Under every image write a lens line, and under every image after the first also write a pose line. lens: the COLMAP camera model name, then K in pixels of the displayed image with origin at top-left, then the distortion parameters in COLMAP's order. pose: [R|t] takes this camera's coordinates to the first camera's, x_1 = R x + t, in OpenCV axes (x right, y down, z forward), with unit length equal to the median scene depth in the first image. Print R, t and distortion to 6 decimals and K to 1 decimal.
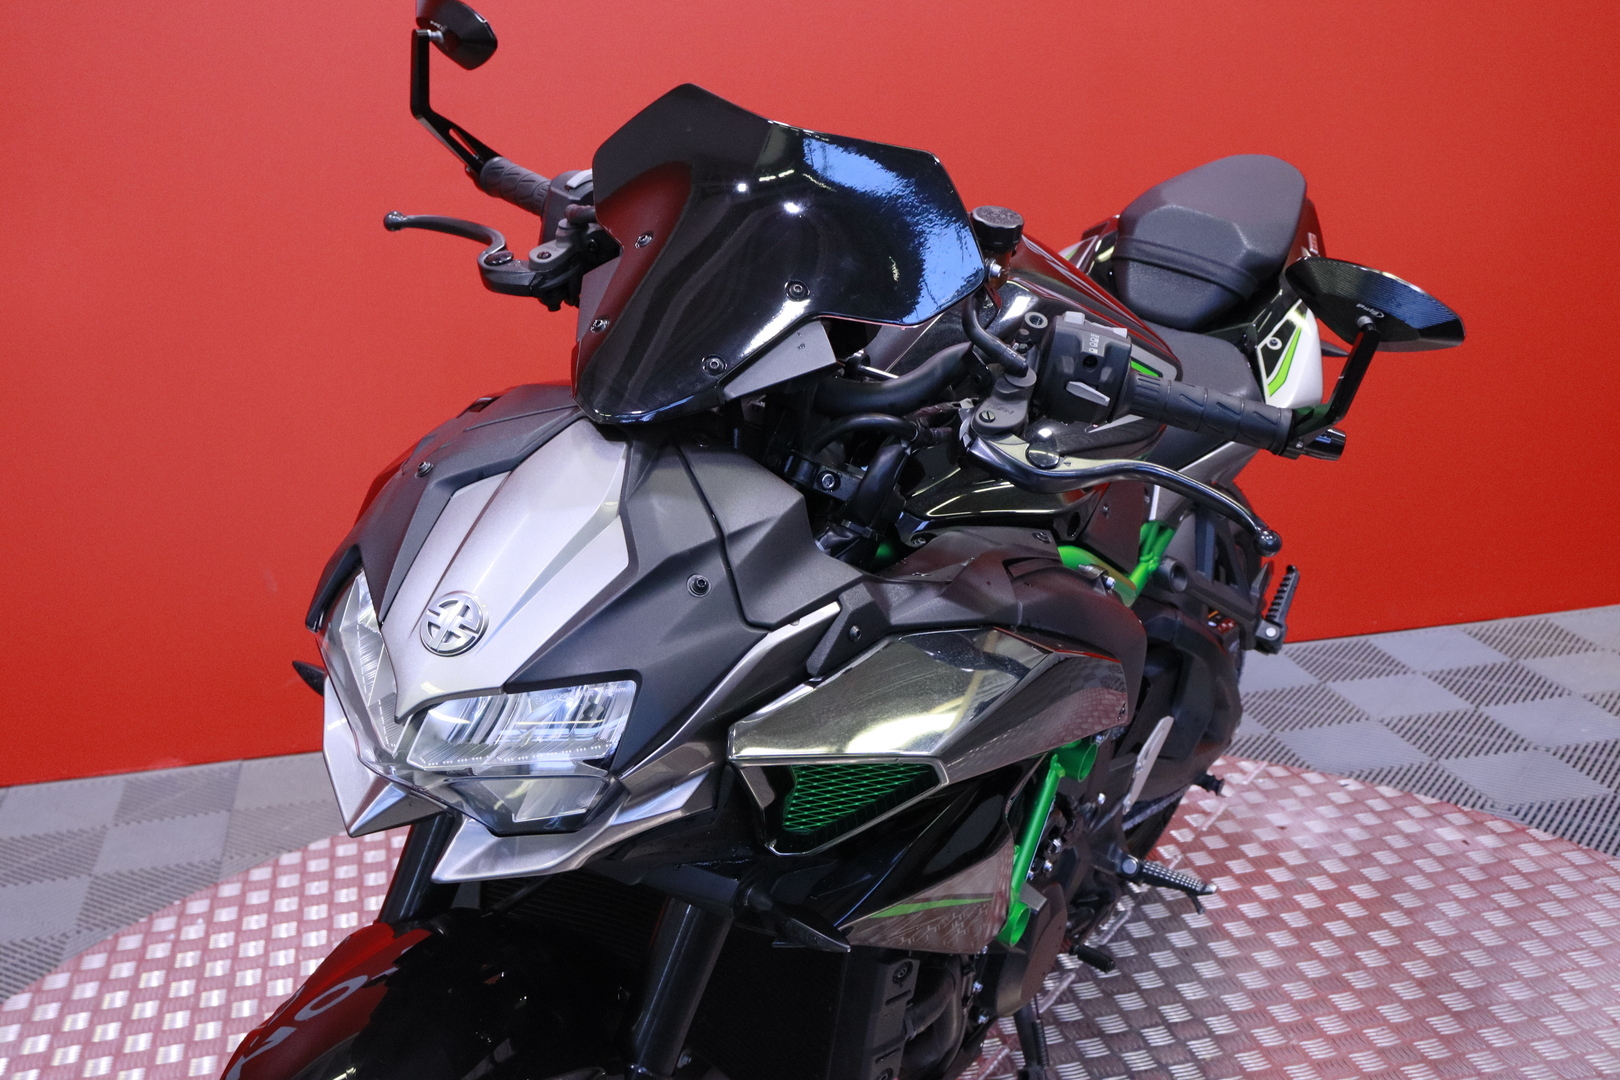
lens RADIAL K [[2032.8, 0, 817.7], [0, 2032.8, 531.8], [0, 0, 1]] dist [0.033891, 0.000000]
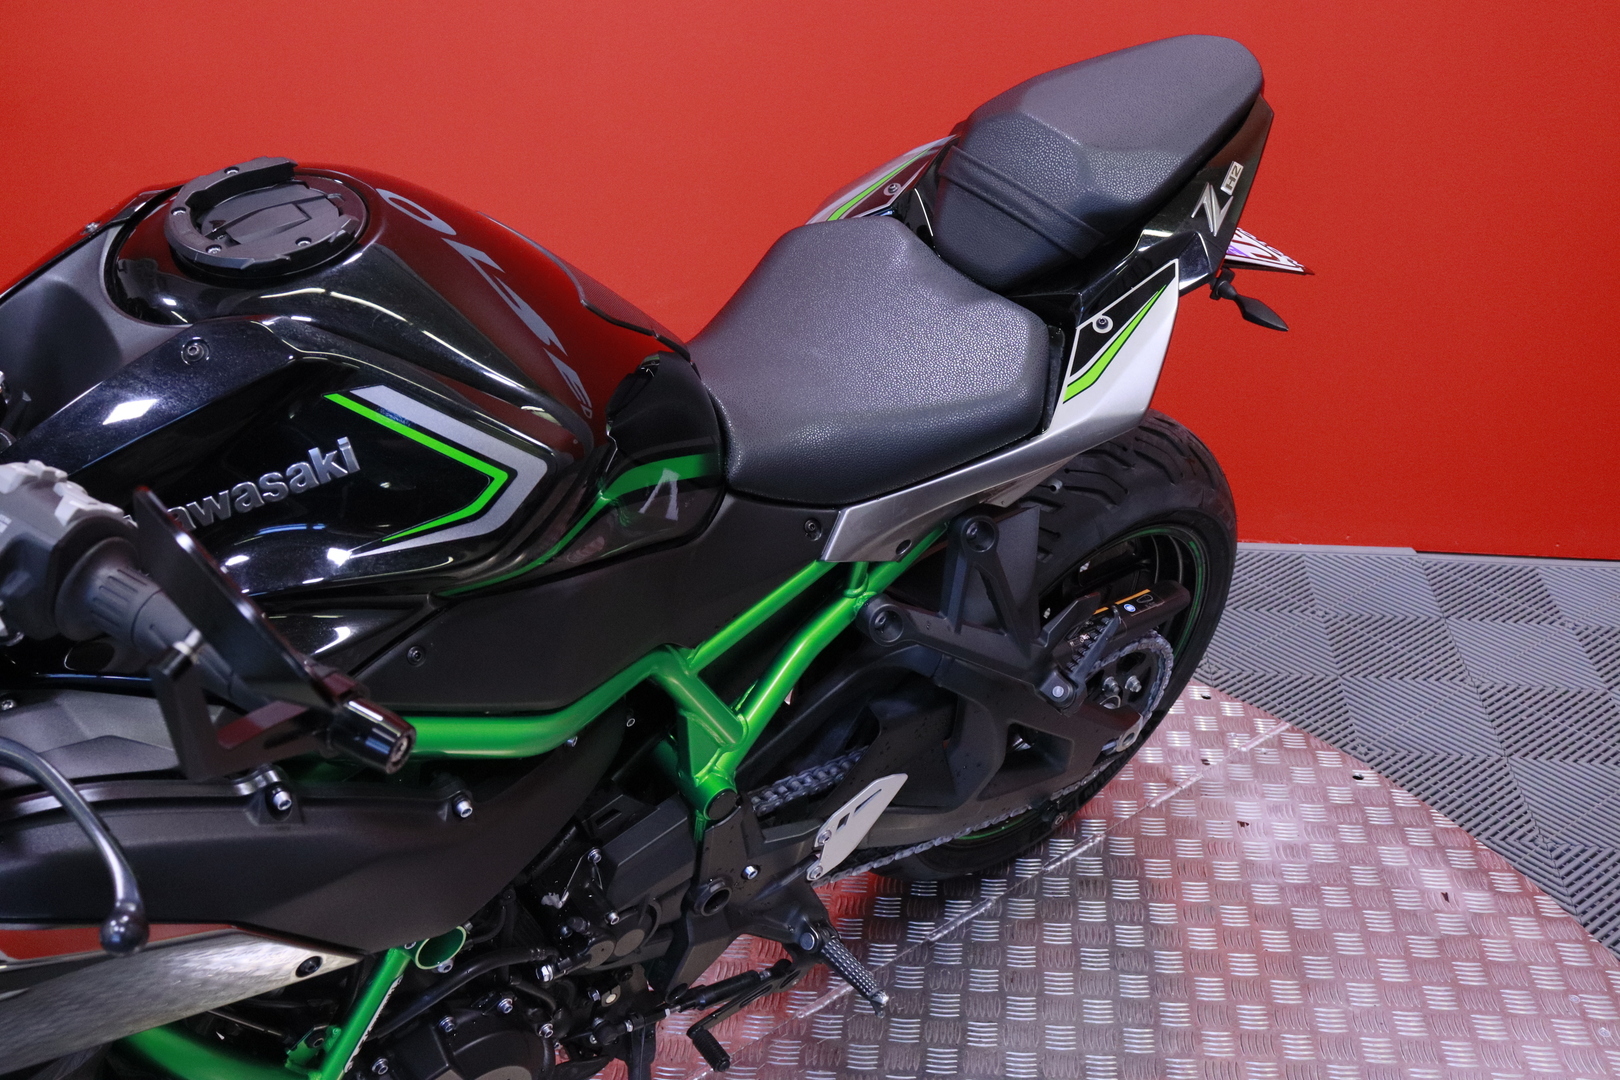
lens RADIAL K [[1660.2, 0, 809.9], [0, 1660.2, 536.3], [0, 0, 1]] dist [-0.027633, 0.000000]
pose [[0.934007, 0.175986, -0.310902, 0.260369], [-0.108063, 0.968656, 0.223668, -0.112852], [0.340519, -0.175310, 0.923749, 0.320292]]
